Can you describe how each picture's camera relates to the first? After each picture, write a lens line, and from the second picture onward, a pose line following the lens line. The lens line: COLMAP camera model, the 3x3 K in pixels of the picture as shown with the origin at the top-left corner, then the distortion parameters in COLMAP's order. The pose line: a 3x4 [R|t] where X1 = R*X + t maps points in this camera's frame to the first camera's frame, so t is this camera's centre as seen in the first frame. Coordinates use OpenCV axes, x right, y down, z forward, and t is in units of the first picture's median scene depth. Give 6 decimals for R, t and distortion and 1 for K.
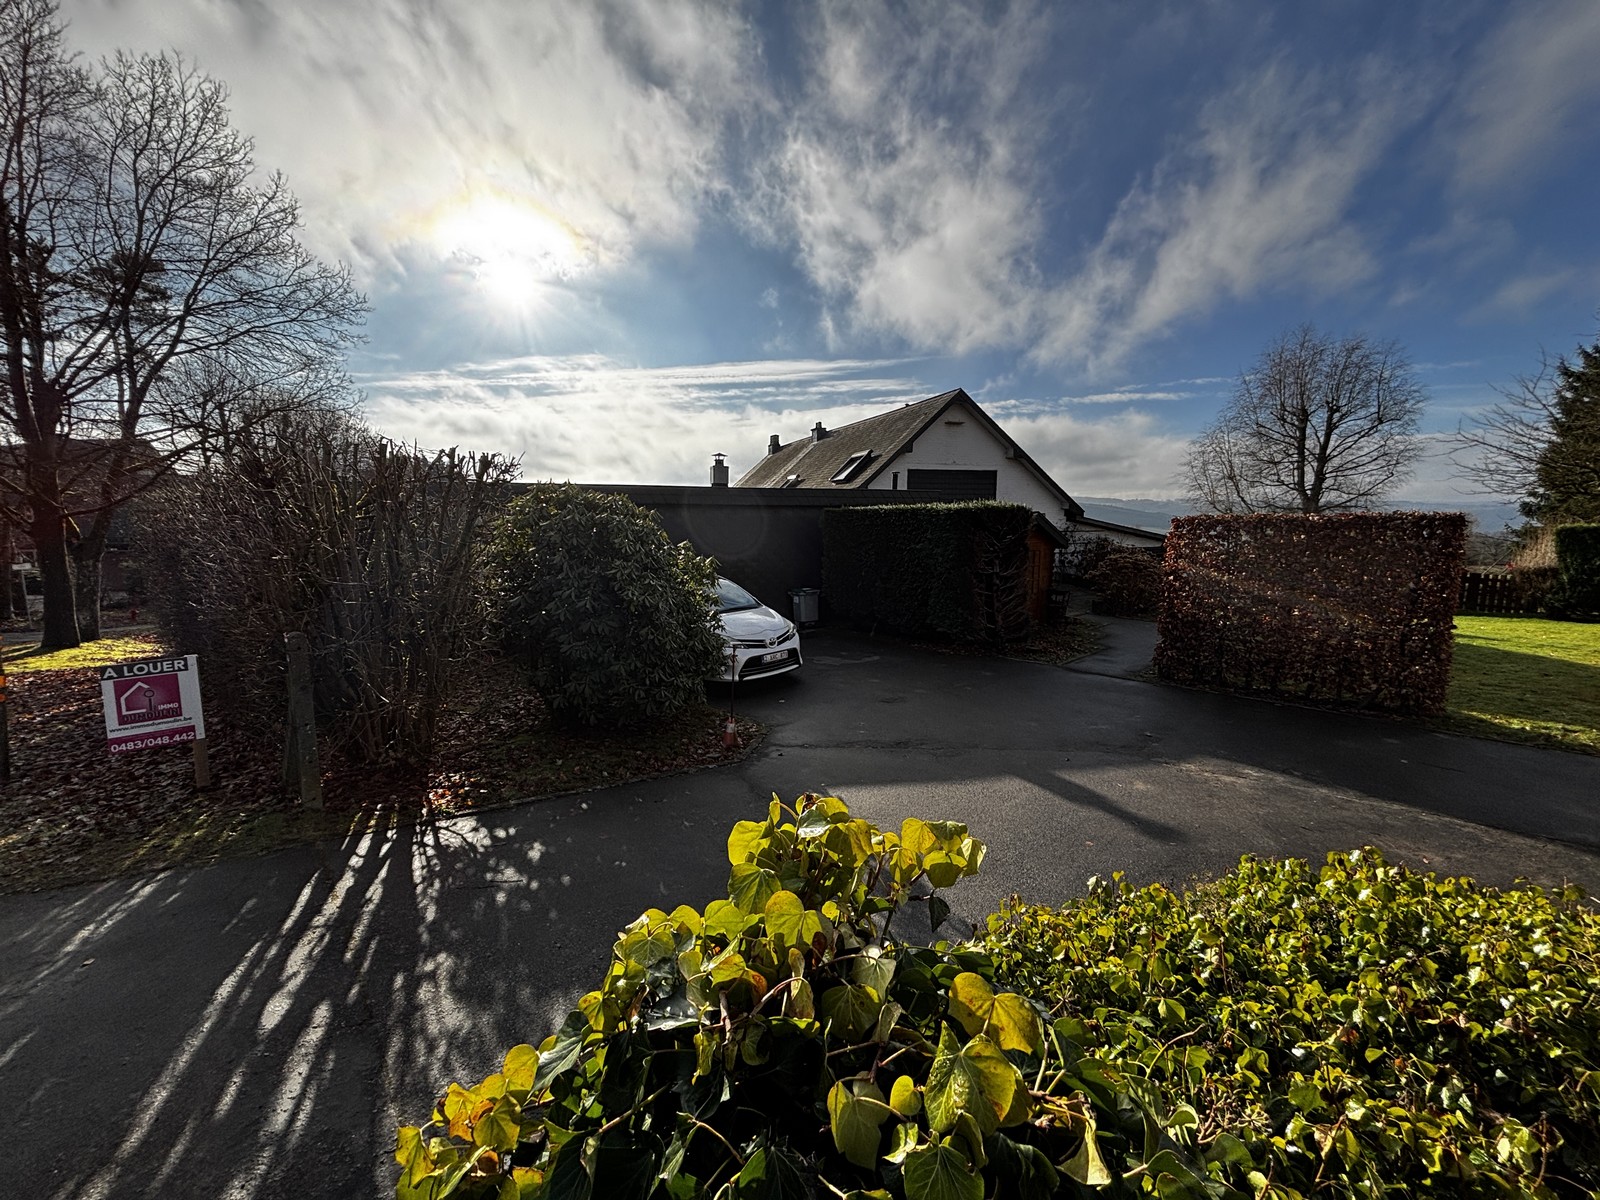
lens RADIAL K [[635.4, 0, 795.2], [0, 635.4, 596.8], [0, 0, 1]] dist [0.001593, 0.000340]
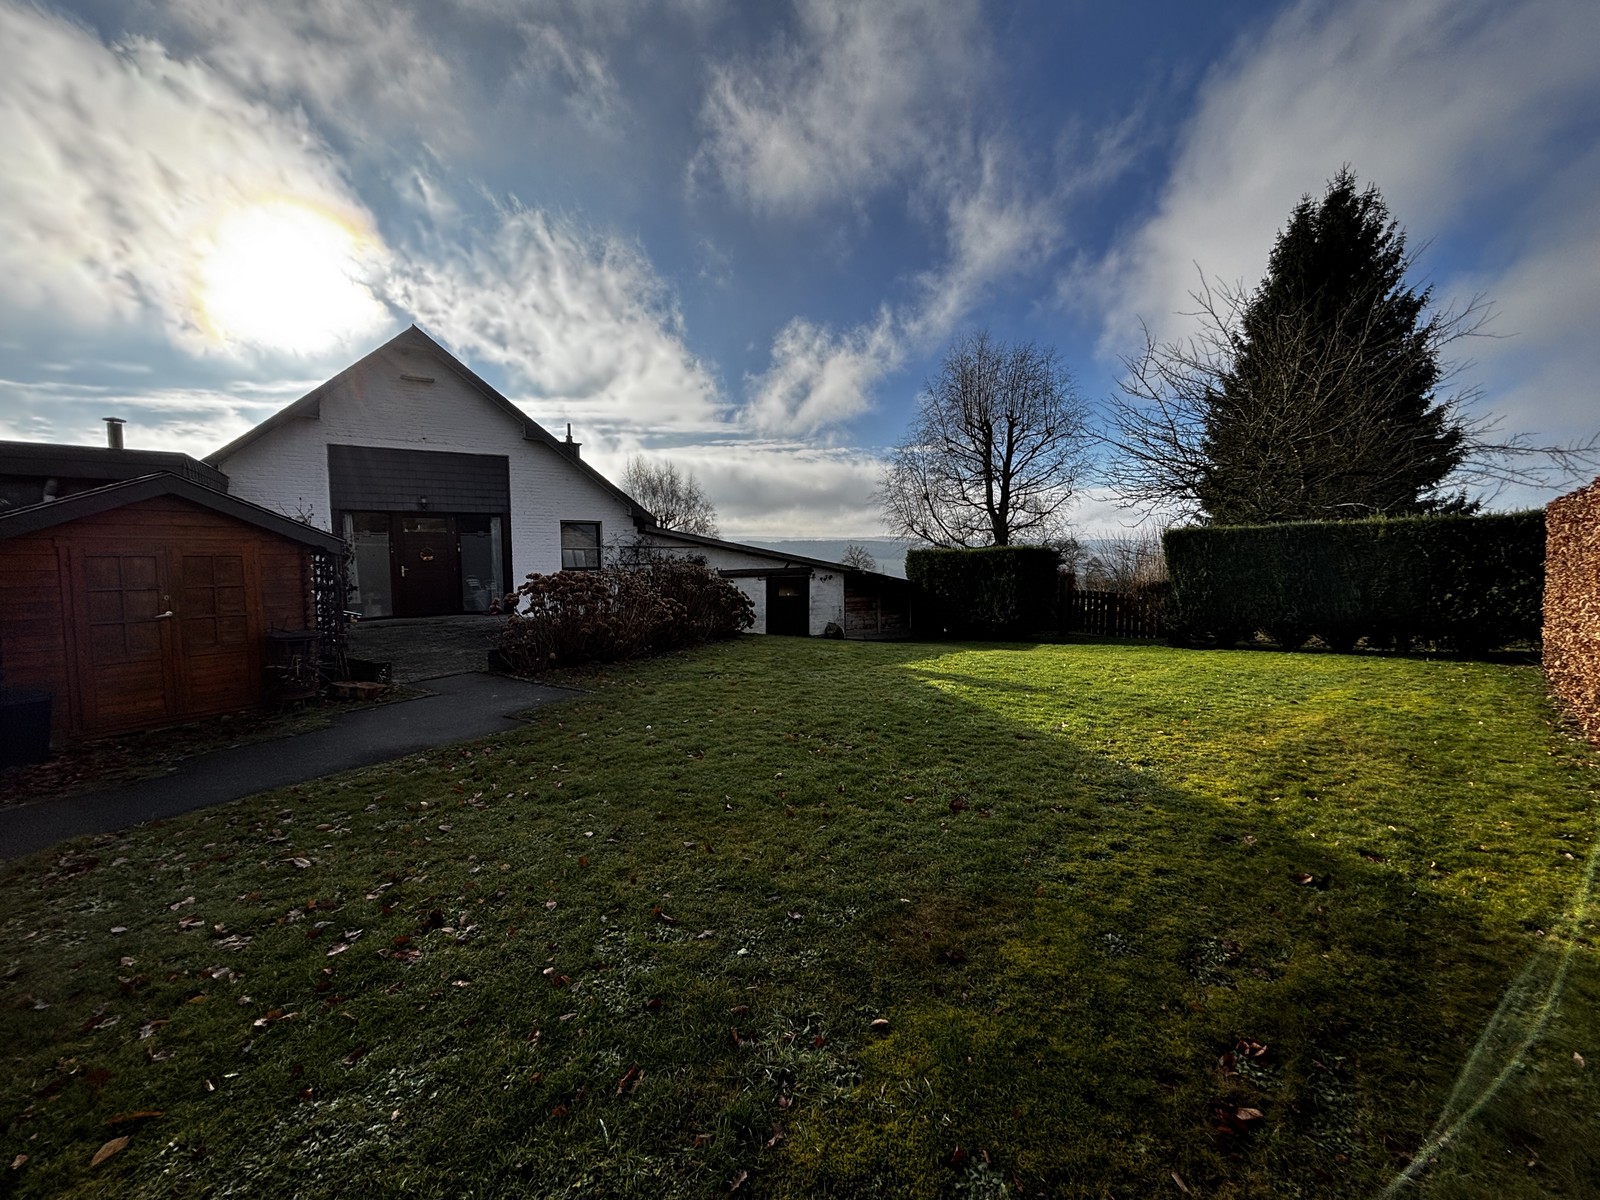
lens RADIAL K [[650.1, 0, 781.2], [0, 650.1, 604.6], [0, 0, 1]] dist [-0.011262, 0.002703]
pose [[0.970293, -0.026340, 0.240494, 0.281387], [0.038543, 0.998189, -0.046177, 0.001039], [-0.238842, 0.054075, 0.969552, 0.174608]]
